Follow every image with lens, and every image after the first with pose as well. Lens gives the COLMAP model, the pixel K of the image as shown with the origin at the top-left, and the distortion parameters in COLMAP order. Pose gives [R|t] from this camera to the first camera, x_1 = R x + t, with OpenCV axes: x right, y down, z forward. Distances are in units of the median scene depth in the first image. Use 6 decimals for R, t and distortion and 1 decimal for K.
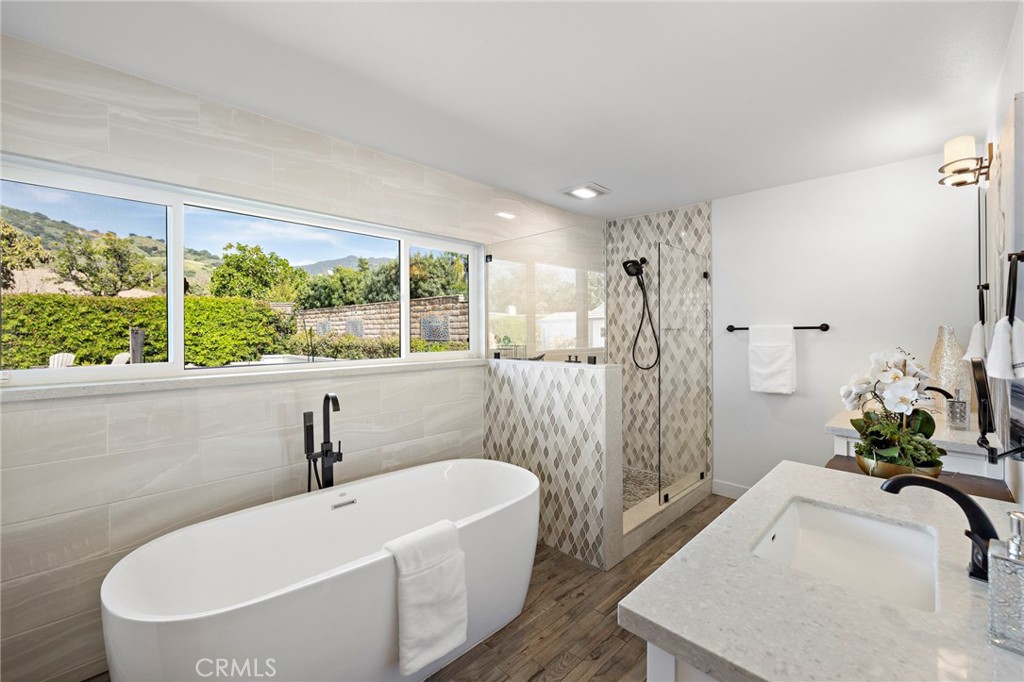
lens RADIAL K [[429.7, 0, 510.0], [0, 429.7, 343.1], [0, 0, 1]] dist [-0.001448, -0.000388]
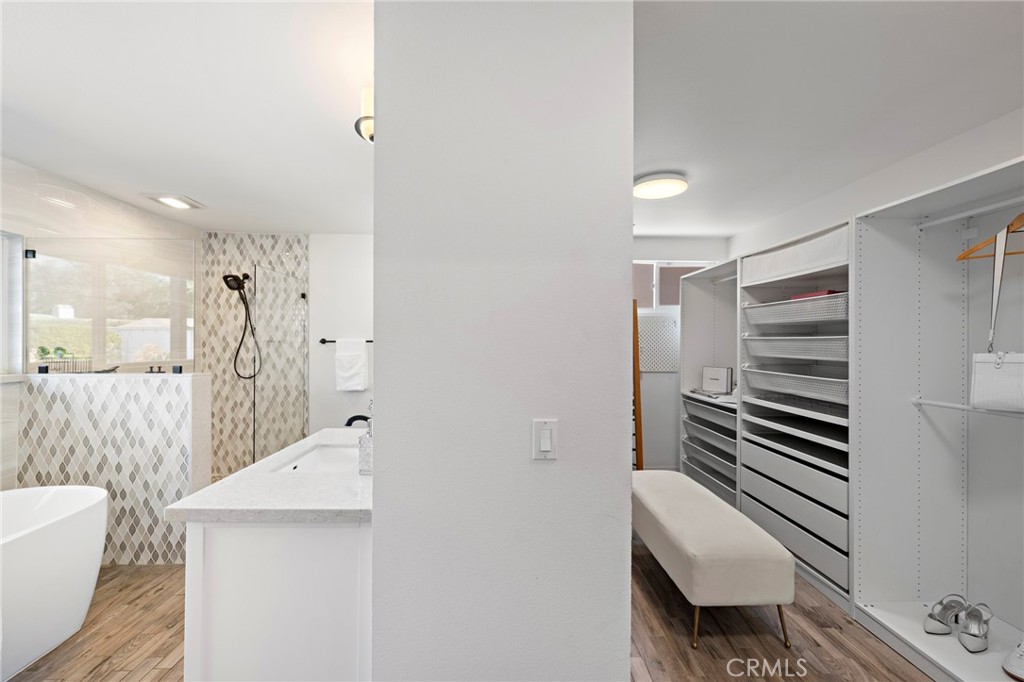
lens RADIAL K [[429.7, 0, 510.0], [0, 429.7, 343.1], [0, 0, 1]] dist [-0.001448, -0.000388]
pose [[0.690665, 0.008727, 0.723122, -0.006264], [0.011832, 0.999657, -0.023366, 0.006994], [-0.723078, 0.024694, 0.690325, -0.256630]]
